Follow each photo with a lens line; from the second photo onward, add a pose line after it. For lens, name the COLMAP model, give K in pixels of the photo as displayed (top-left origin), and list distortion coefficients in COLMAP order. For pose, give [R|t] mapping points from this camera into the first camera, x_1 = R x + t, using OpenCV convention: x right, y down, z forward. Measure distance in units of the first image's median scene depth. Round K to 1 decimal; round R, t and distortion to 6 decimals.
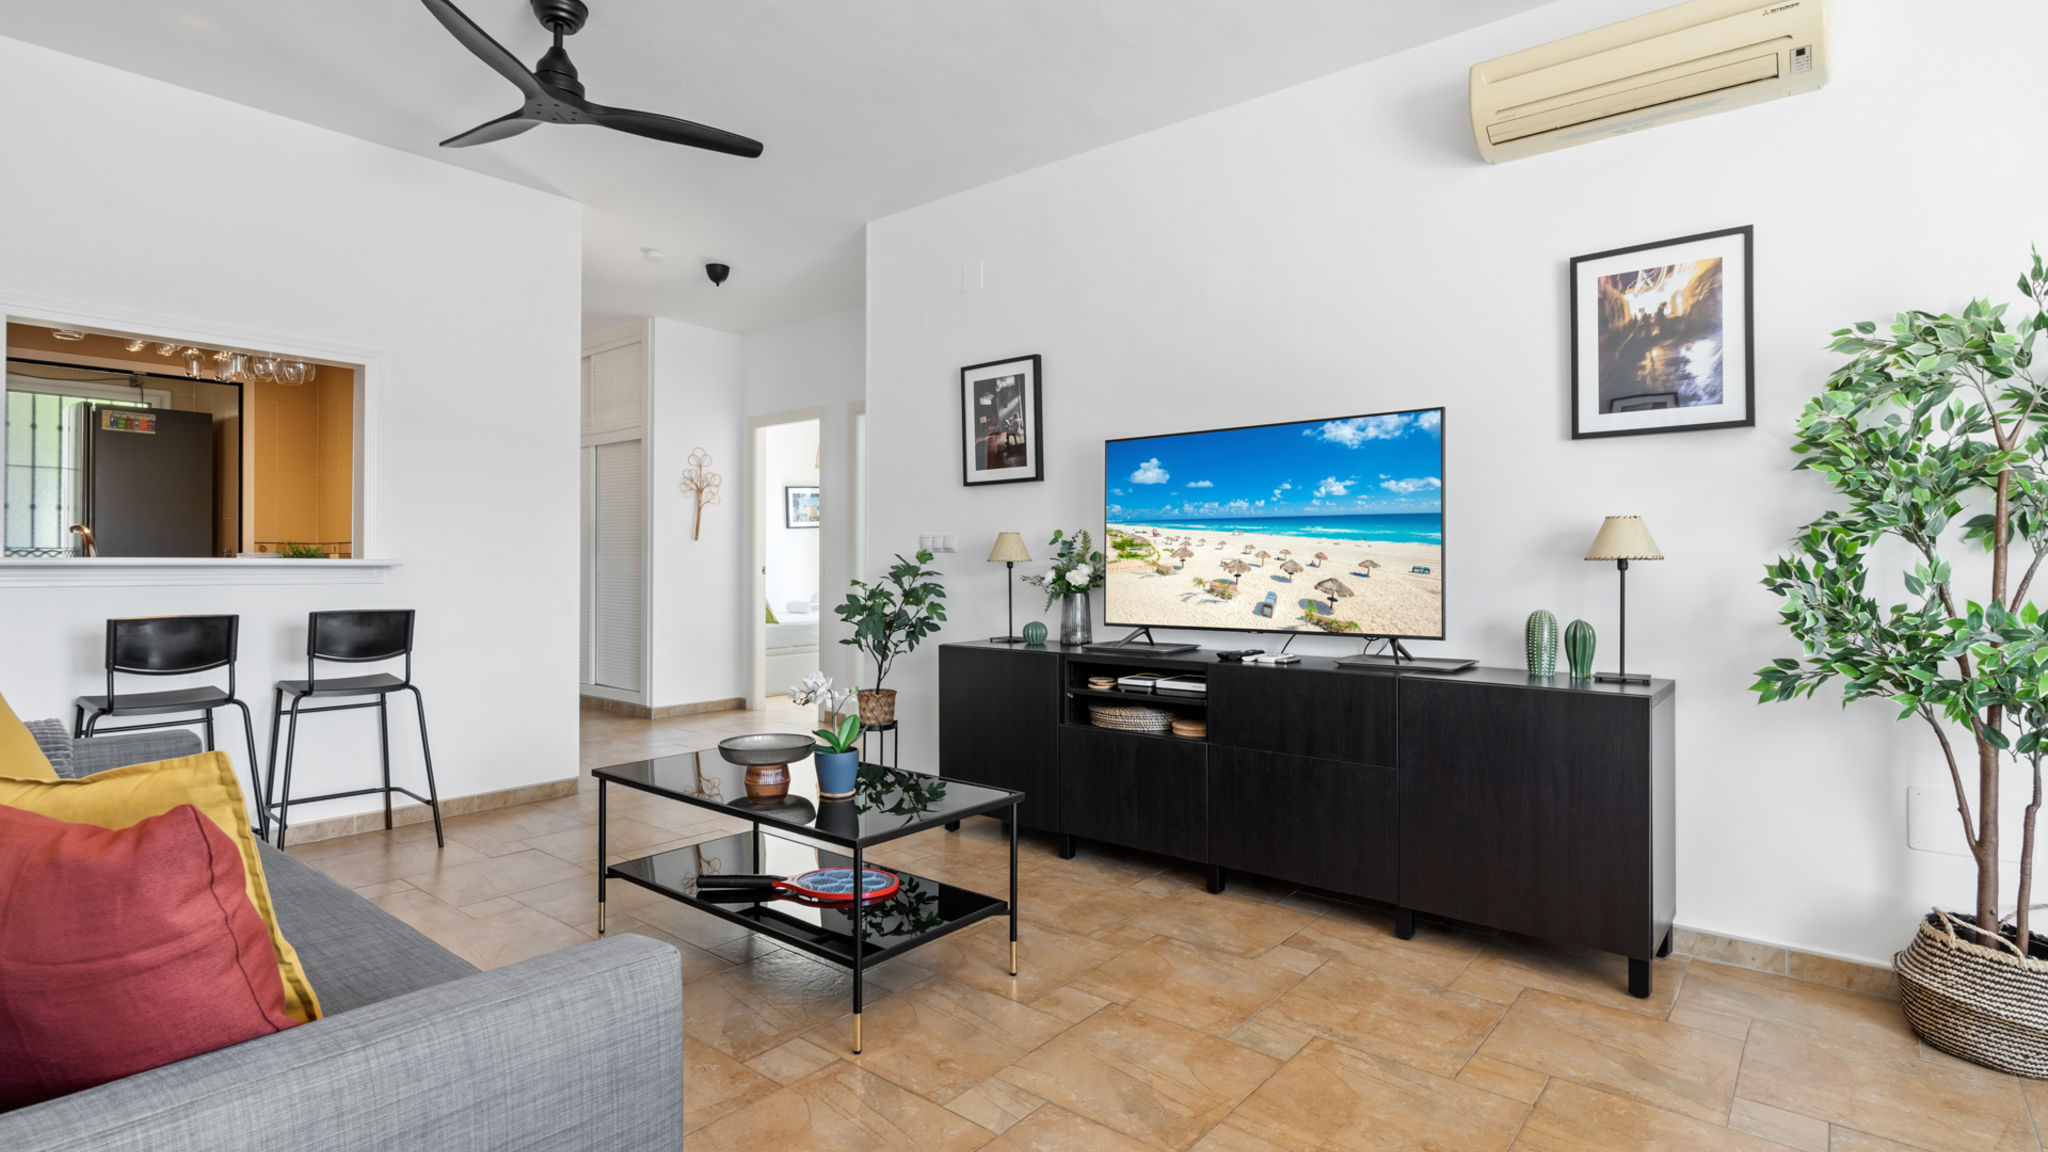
lens RADIAL K [[977.6, 0, 1031.8], [0, 977.6, 563.6], [0, 0, 1]] dist [0.014382, -0.000858]
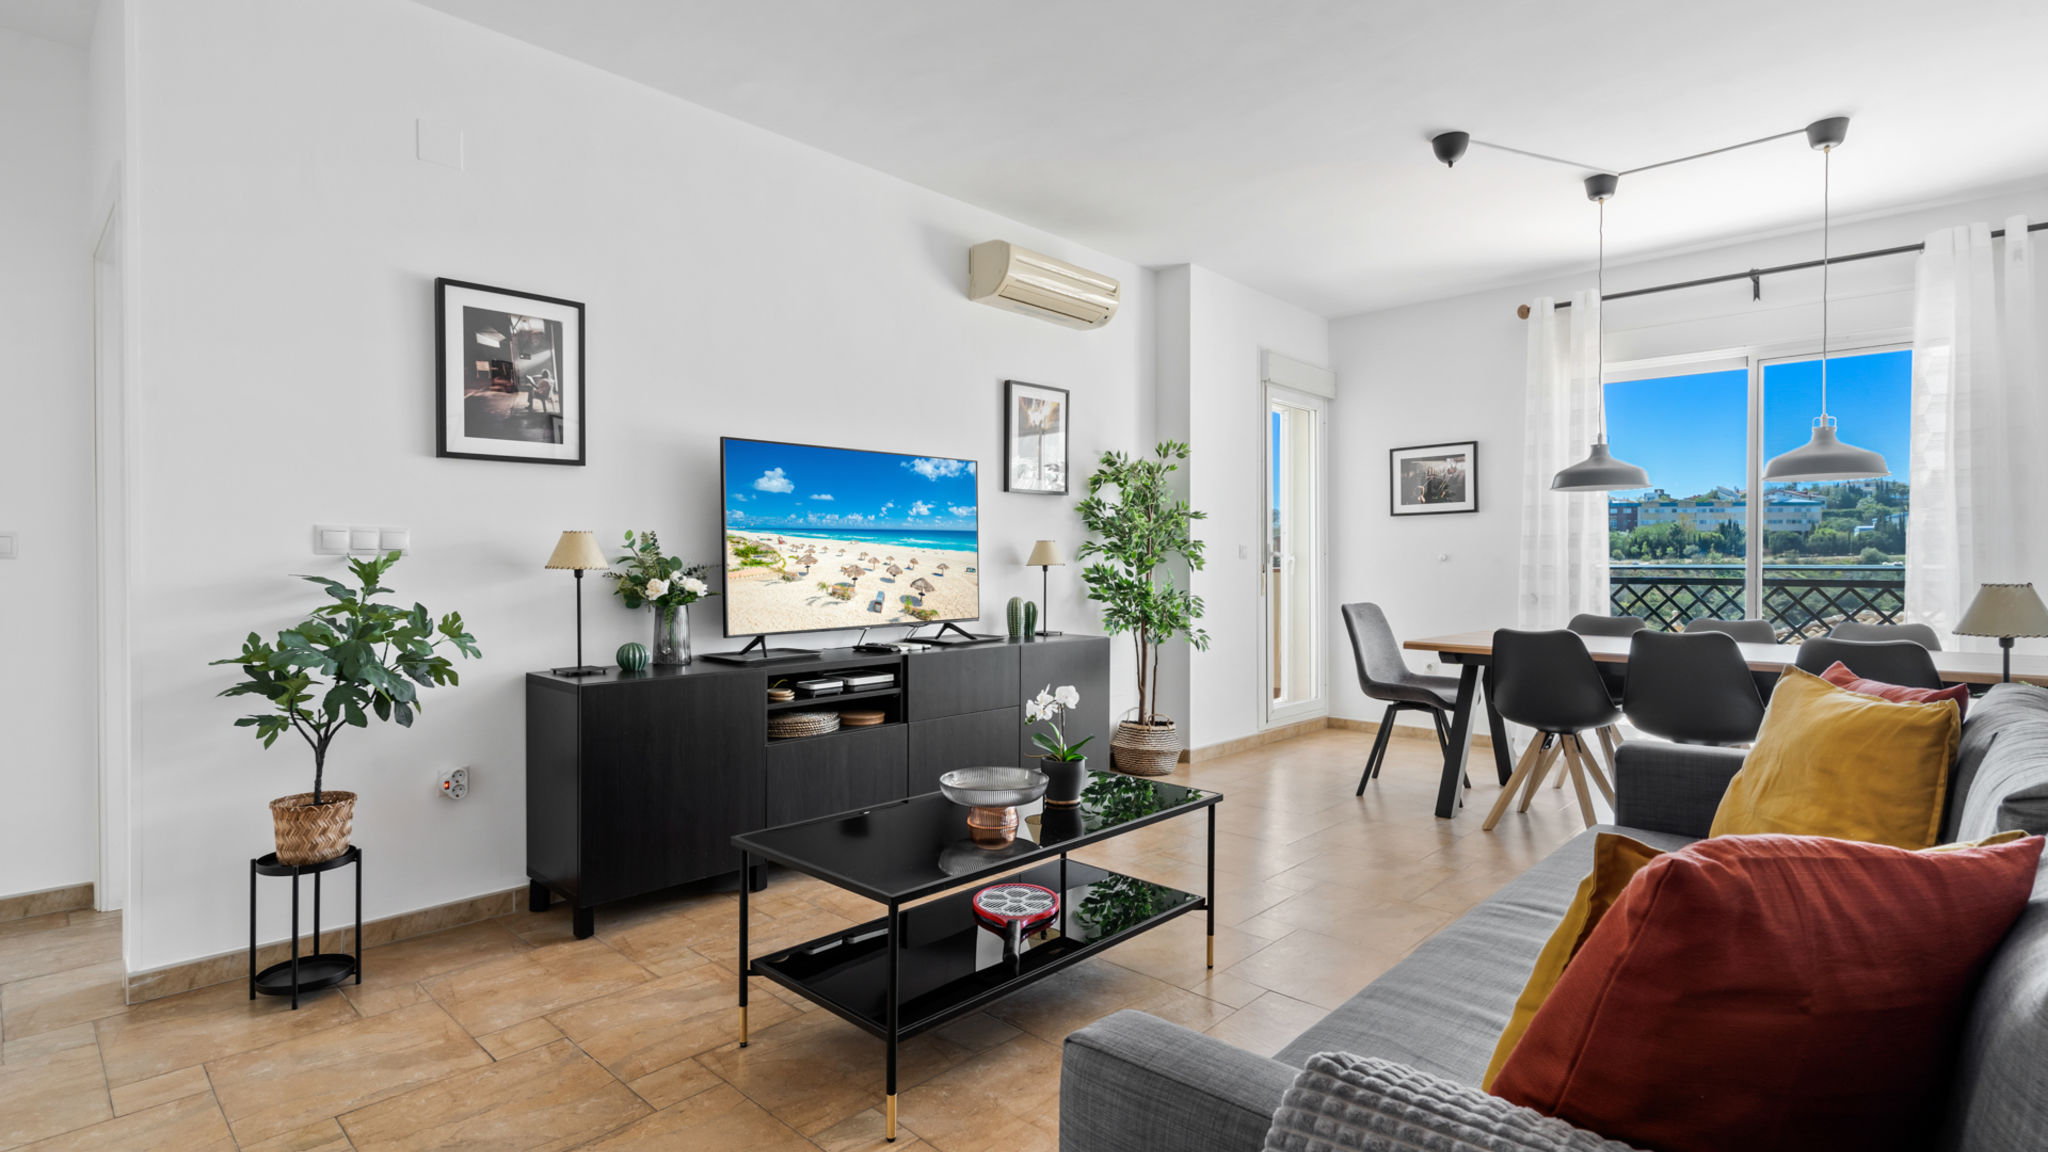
lens RADIAL K [[977.6, 0, 1056.8], [0, 977.6, 560.7], [0, 0, 1]] dist [0.014382, -0.000858]
pose [[0.043247, -0.025880, 0.998729, -0.889684], [-0.012952, 0.999566, 0.026463, -0.041349], [-0.998980, -0.014080, 0.042893, 0.689213]]
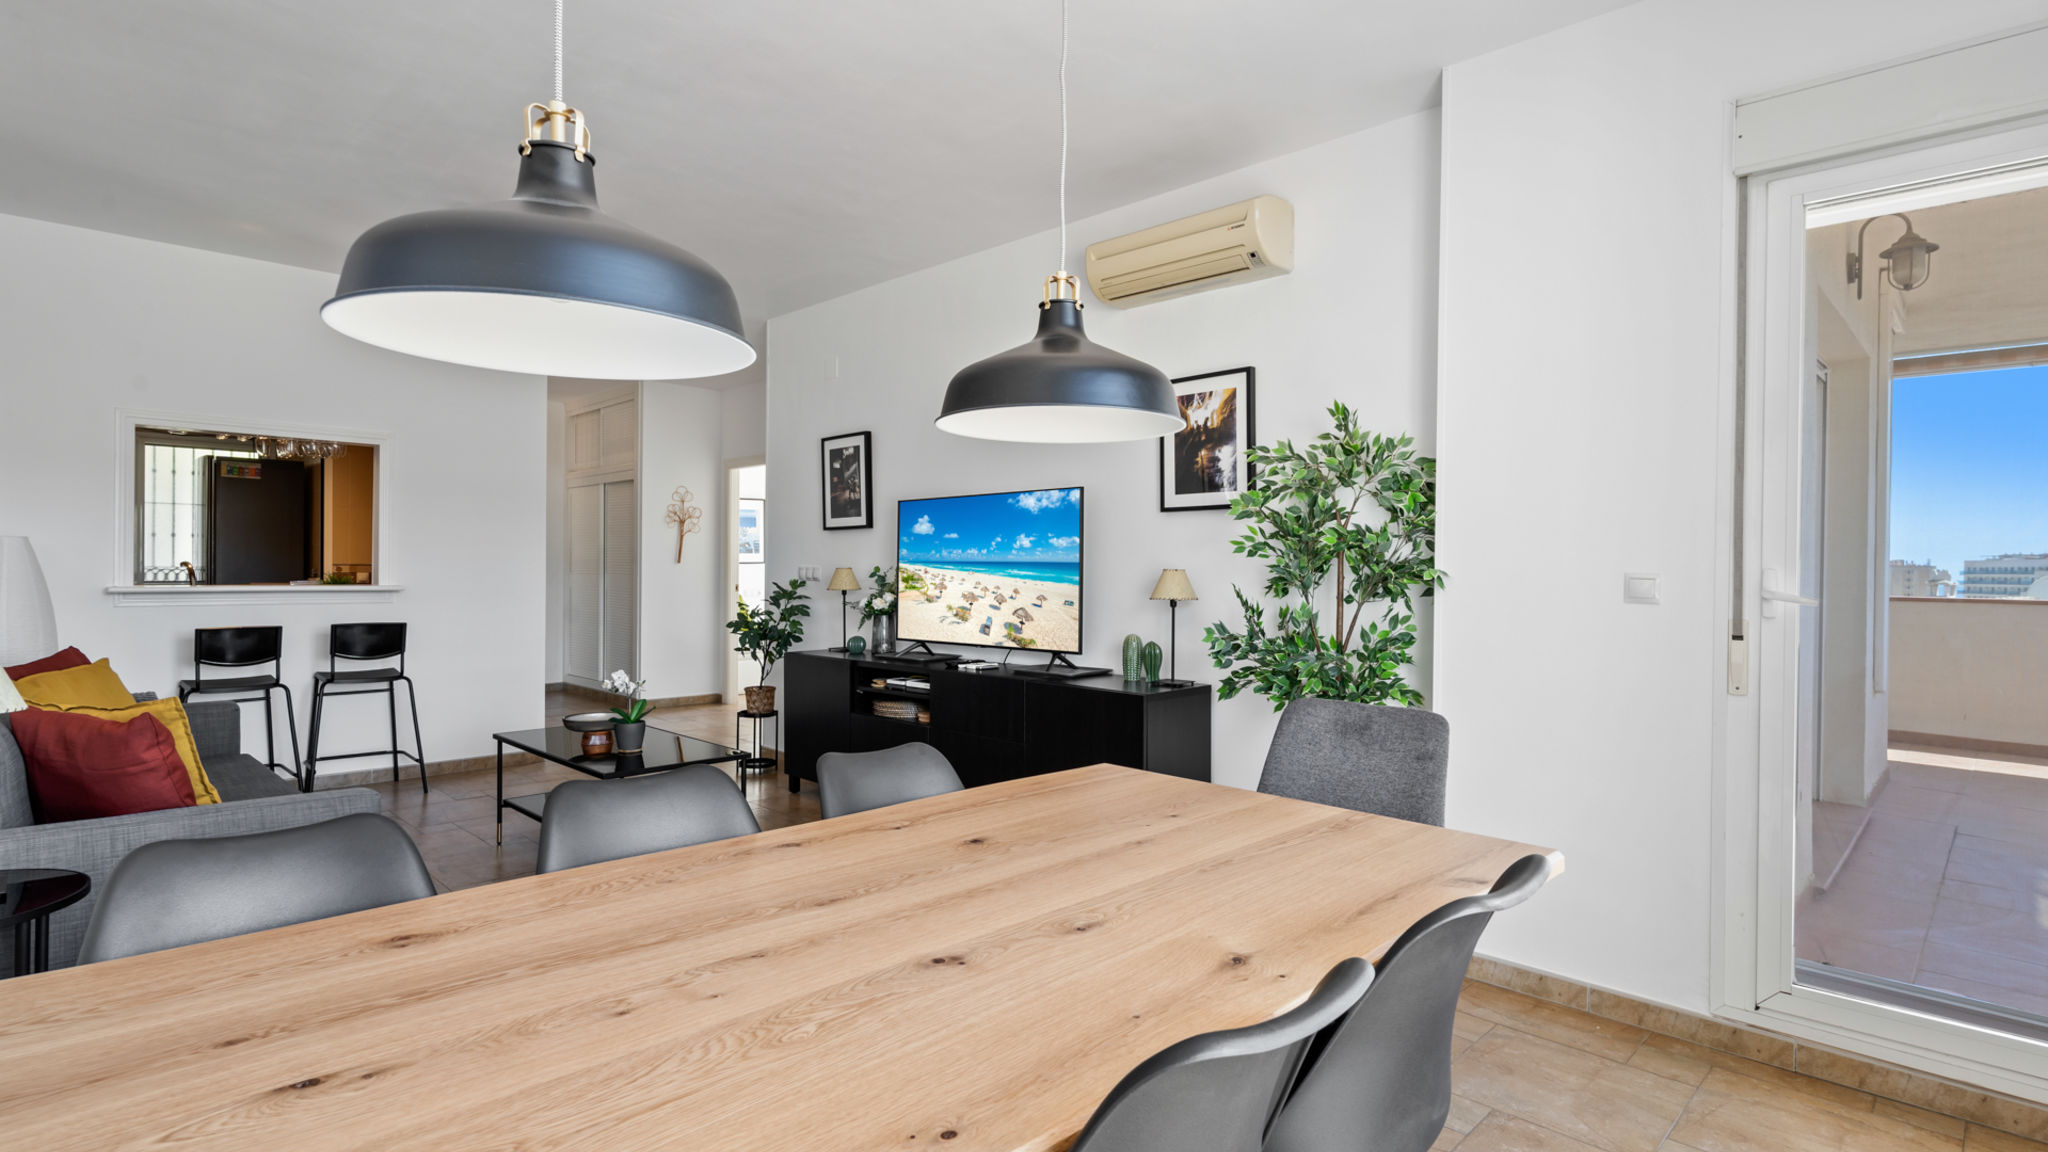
lens RADIAL K [[977.6, 0, 1033.9], [0, 977.6, 577.8], [0, 0, 1]] dist [0.014382, -0.000858]
pose [[0.996015, 0.005949, -0.088991, 0.401856], [-0.005272, 0.999955, 0.007845, -0.034294], [0.089034, -0.007344, 0.996001, -0.327327]]
